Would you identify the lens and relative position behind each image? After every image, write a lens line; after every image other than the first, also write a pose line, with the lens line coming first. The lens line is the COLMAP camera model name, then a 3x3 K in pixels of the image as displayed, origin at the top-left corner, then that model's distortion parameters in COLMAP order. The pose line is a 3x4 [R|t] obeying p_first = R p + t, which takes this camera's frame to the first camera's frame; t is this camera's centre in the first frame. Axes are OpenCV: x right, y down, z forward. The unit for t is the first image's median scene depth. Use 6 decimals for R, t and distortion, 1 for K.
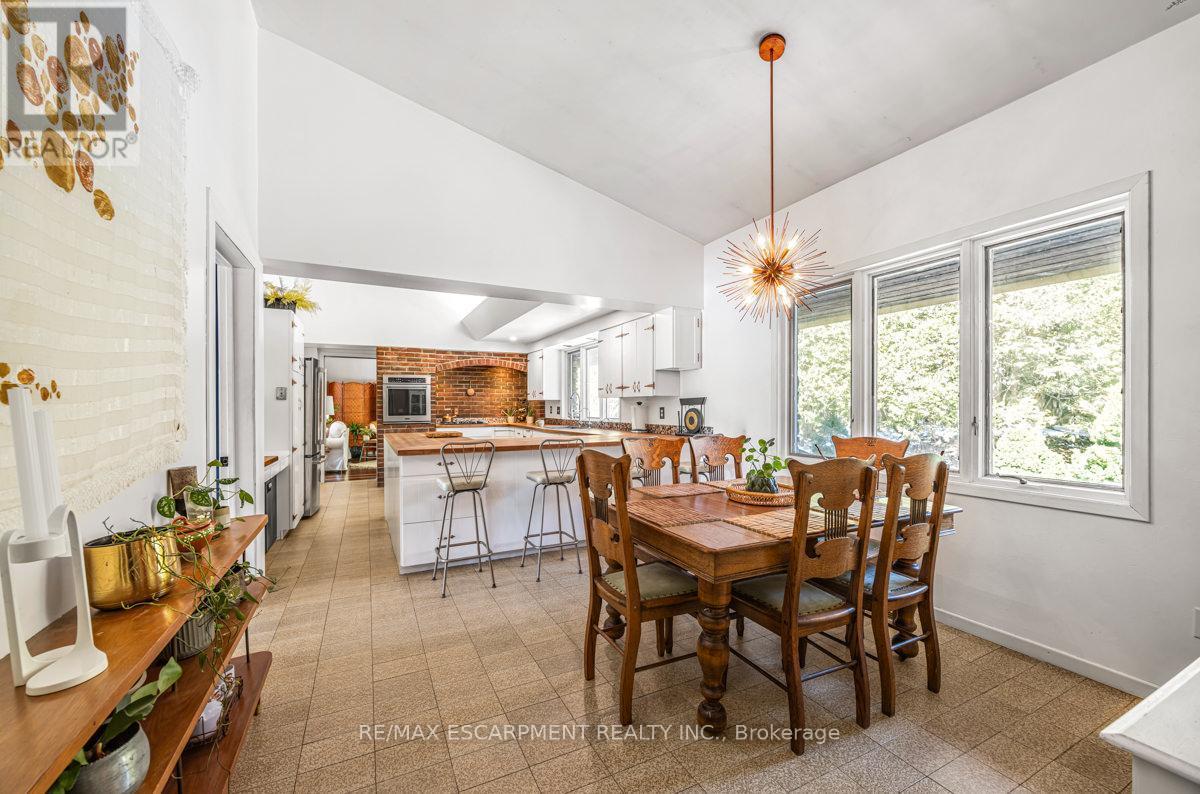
lens RADIAL K [[474.2, 0, 597.6], [0, 474.2, 403.6], [0, 0, 1]] dist [-0.000032, 0.000037]
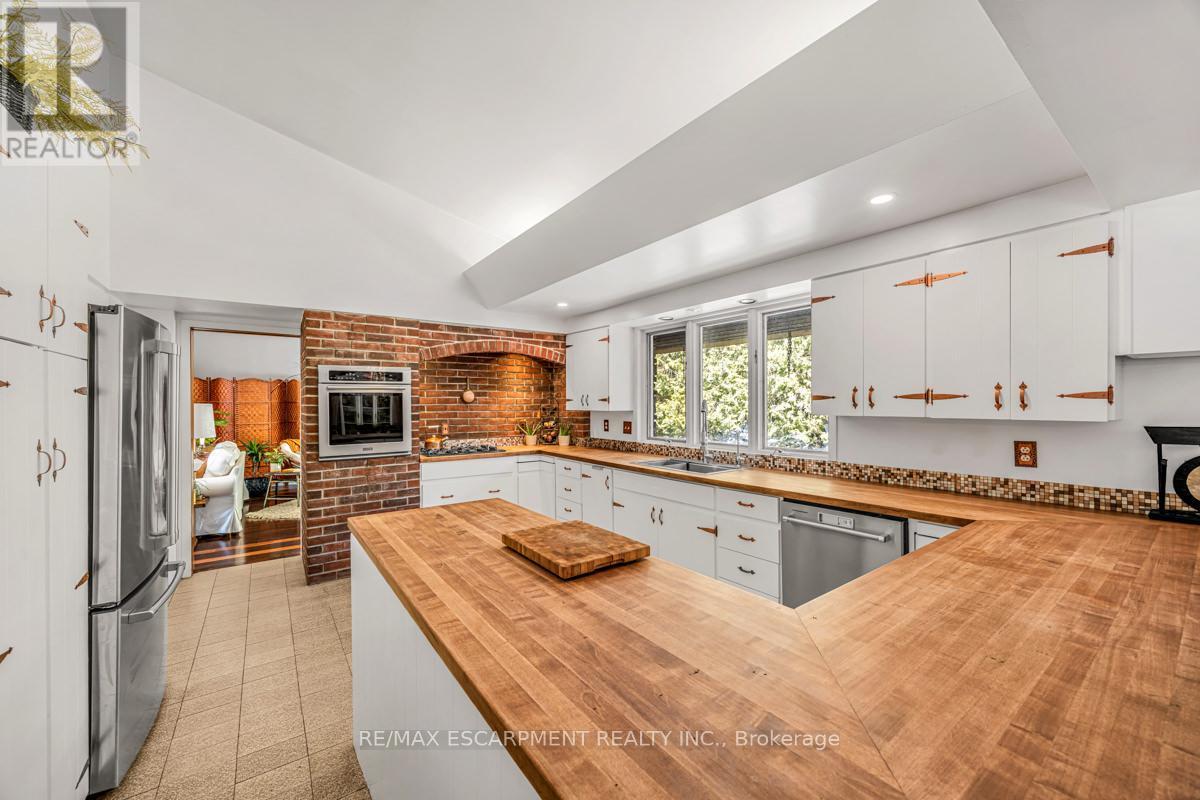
lens RADIAL K [[464.8, 0, 599.0], [0, 464.8, 401.4], [0, 0, 1]] dist [-0.001508, 0.000045]
pose [[0.985808, -0.001762, 0.167870, -0.218831], [0.001405, 0.999996, 0.002243, -0.020804], [-0.167873, -0.001975, 0.985807, 0.417676]]
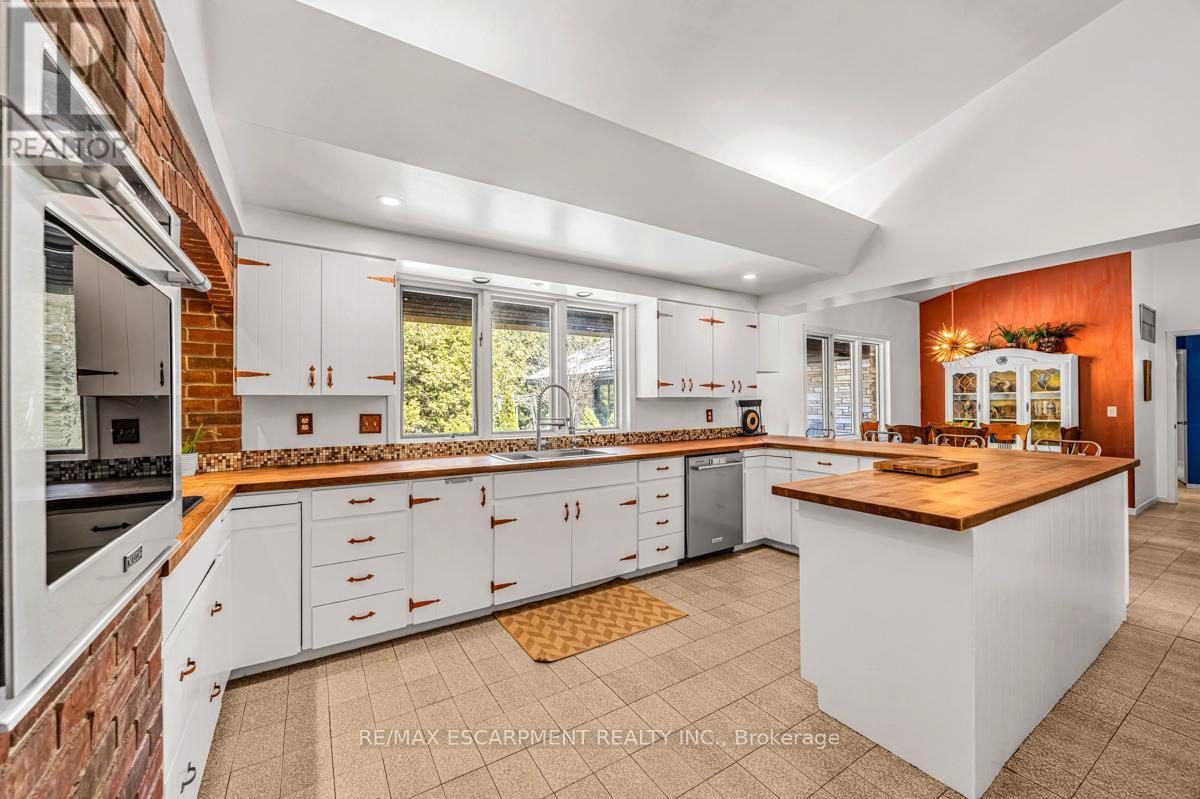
lens RADIAL K [[464.0, 0, 600.0], [0, 464.0, 399.5], [0, 0, 1]] dist [-0.000331, -0.000008]
pose [[-0.099484, 0.010066, 0.994988, -0.478547], [-0.000383, 0.999948, -0.010155, -0.001565], [-0.995039, -0.001391, -0.099475, 0.851500]]
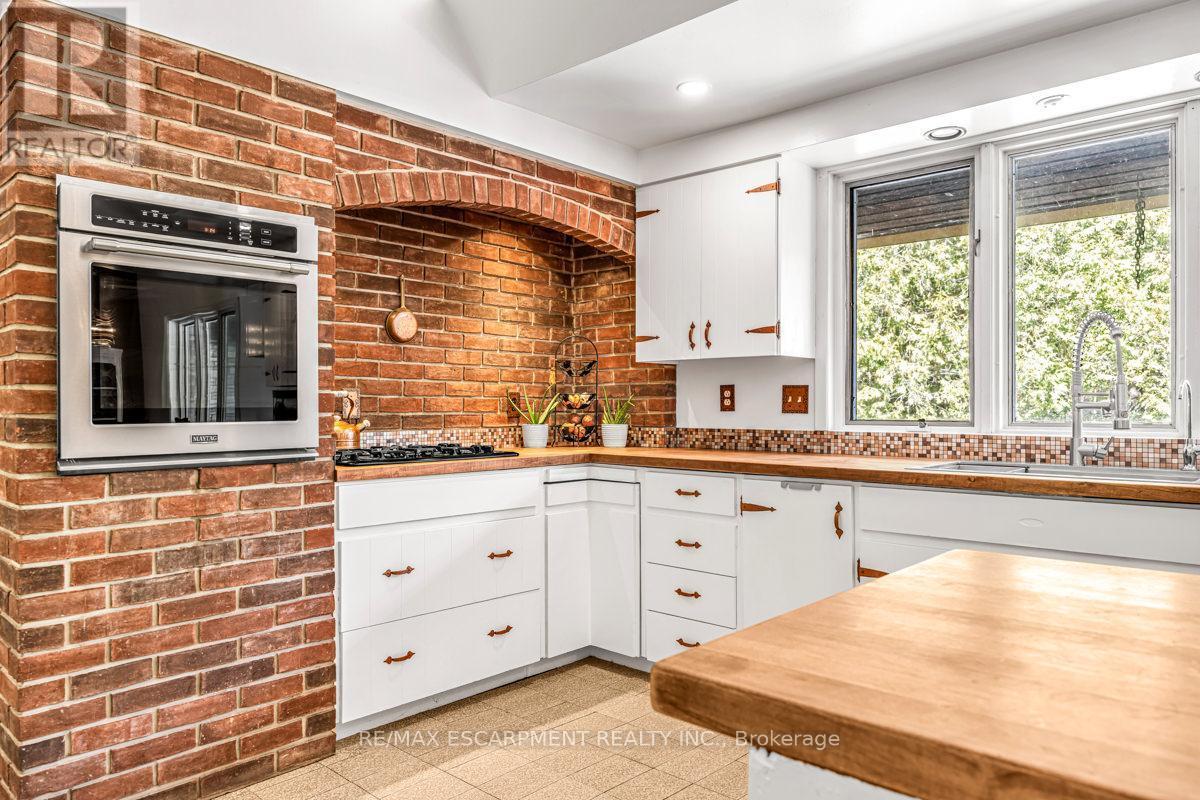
lens RADIAL K [[809.4, 0, 605.1], [0, 809.4, 401.0], [0, 0, 1]] dist [0.000219, -0.001410]
pose [[0.932013, 0.002162, 0.362420, -0.346907], [-0.001776, 0.999997, -0.001400, 0.016252], [-0.362422, 0.000661, 0.932014, 0.615074]]
